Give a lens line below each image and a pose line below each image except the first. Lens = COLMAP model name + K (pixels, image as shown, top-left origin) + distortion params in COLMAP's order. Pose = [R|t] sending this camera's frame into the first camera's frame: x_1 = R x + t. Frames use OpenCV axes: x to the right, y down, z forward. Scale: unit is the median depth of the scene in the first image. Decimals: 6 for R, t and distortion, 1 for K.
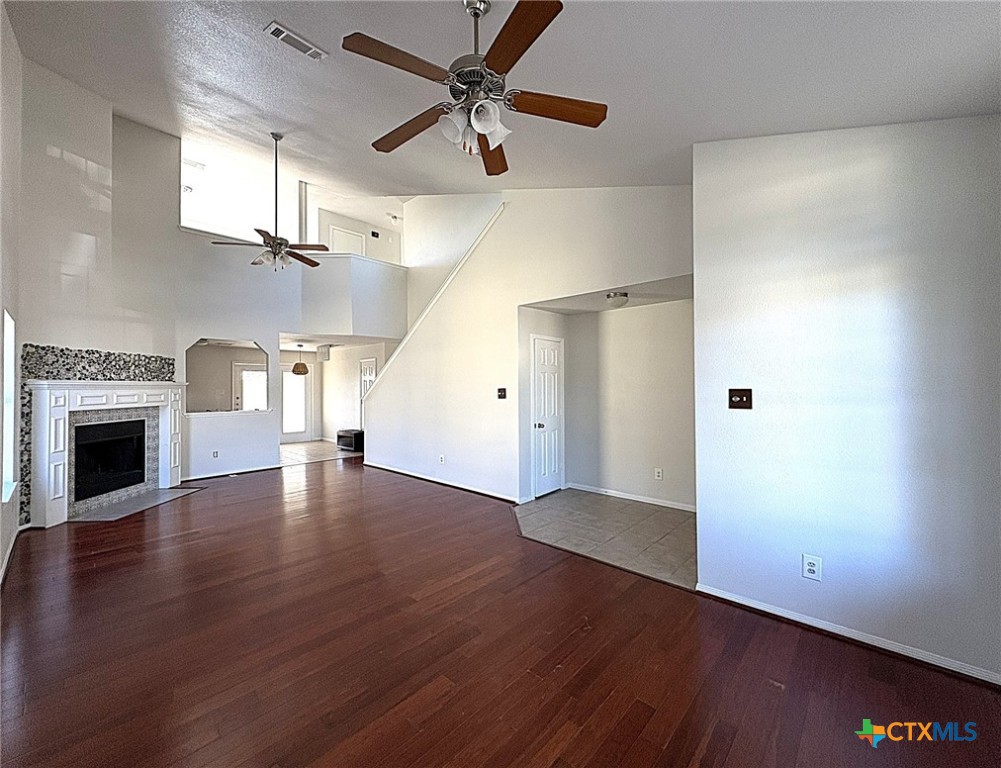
lens RADIAL K [[407.4, 0, 500.1], [0, 407.4, 382.1], [0, 0, 1]] dist [0.002980, 0.000700]
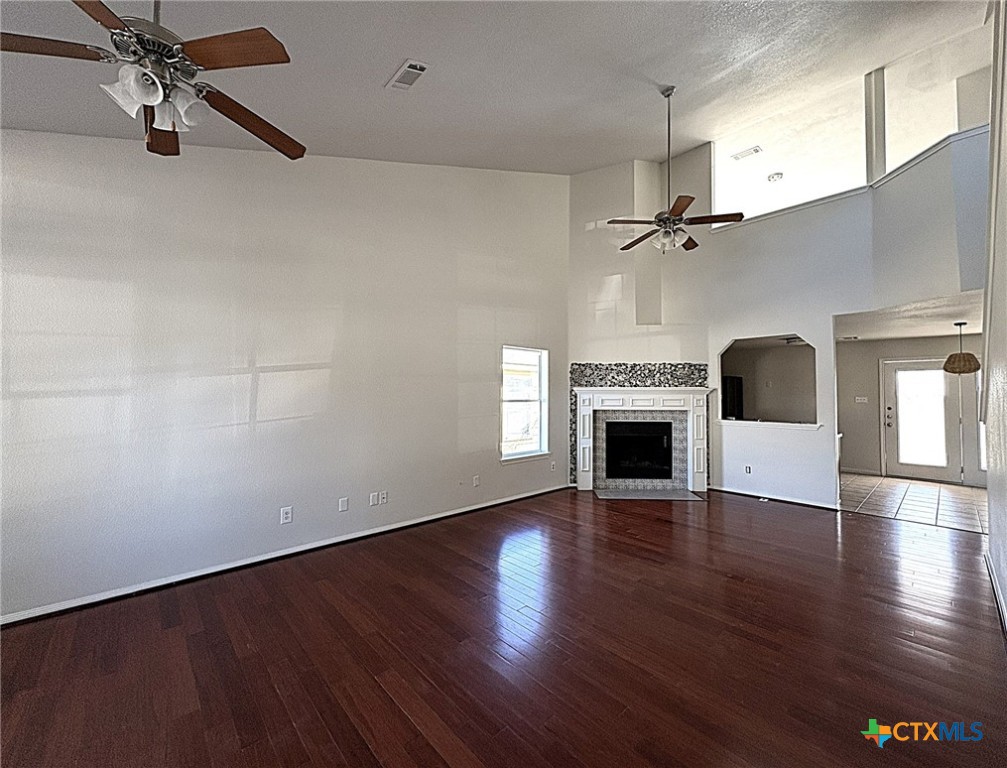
lens RADIAL K [[409.8, 0, 505.0], [0, 409.8, 384.9], [0, 0, 1]] dist [0.002980, 0.000700]
pose [[-0.087994, -0.013841, -0.996025, 0.305073], [0.007368, 0.999867, -0.014545, 0.005472], [0.996094, -0.008619, -0.087880, 0.743936]]
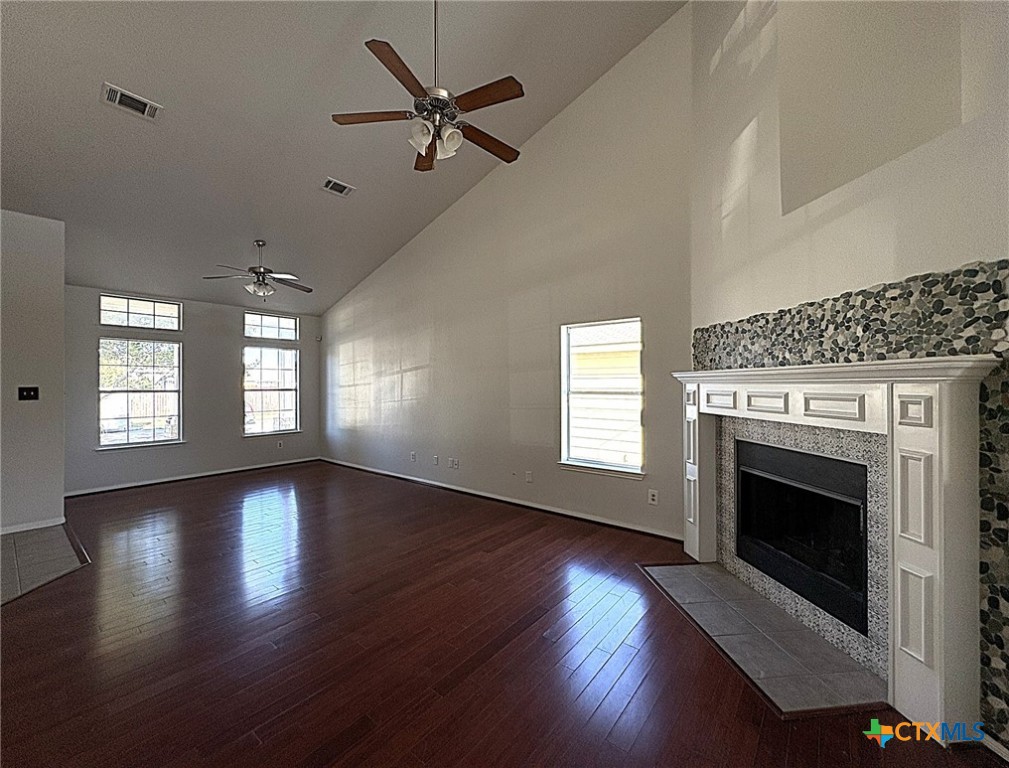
lens RADIAL K [[410.6, 0, 503.6], [0, 410.6, 382.1], [0, 0, 1]] dist [0.002980, 0.000700]
pose [[-0.998441, 0.007836, -0.055270, -0.597924], [0.008694, 0.999845, -0.015301, 0.022121], [0.055142, -0.015757, -0.998354, 1.540682]]
